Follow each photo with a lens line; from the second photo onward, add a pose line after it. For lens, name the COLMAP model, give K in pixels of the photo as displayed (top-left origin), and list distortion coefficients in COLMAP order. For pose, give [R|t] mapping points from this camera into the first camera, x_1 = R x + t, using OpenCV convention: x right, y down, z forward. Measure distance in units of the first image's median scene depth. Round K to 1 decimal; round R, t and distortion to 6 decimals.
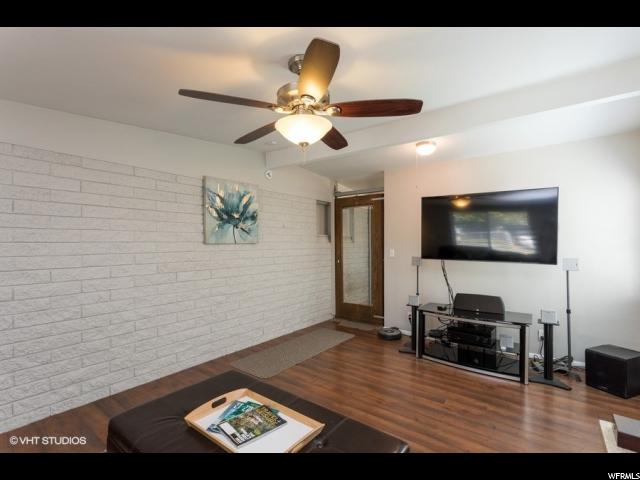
lens RADIAL K [[303.9, 0, 315.9], [0, 303.9, 237.2], [0, 0, 1]] dist [0.001025, -0.000003]
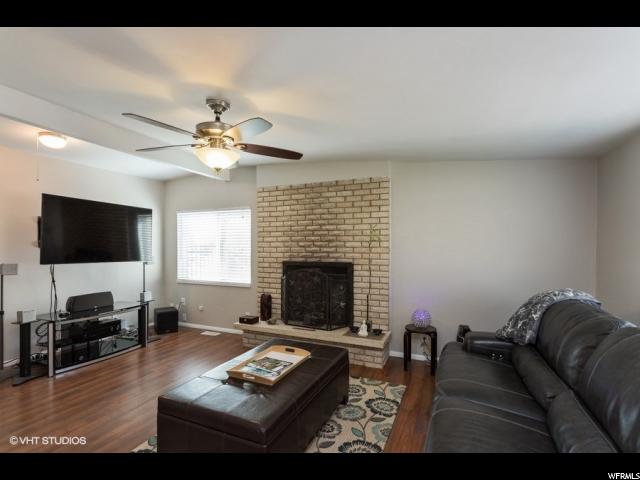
lens RADIAL K [[305.2, 0, 317.9], [0, 305.2, 244.5], [0, 0, 1]] dist [-0.002061, -0.000026]
pose [[-0.241705, 0.007757, 0.970319, -0.697710], [-0.018072, 0.999759, -0.012494, 0.010513], [-0.970181, -0.020555, -0.241507, 0.455921]]
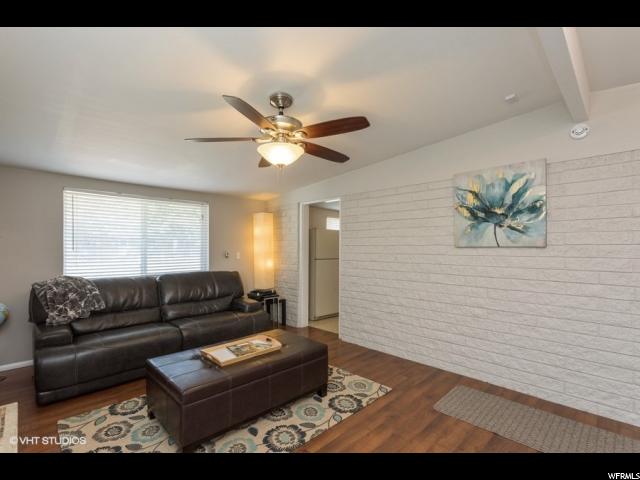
lens RADIAL K [[305.2, 0, 317.9], [0, 305.2, 244.5], [0, 0, 1]] dist [-0.002061, -0.000026]
pose [[-0.137140, -0.004886, -0.990540, 0.583265], [0.017994, 0.999811, -0.007423, 0.012510], [0.990388, -0.018842, -0.137026, 0.664681]]
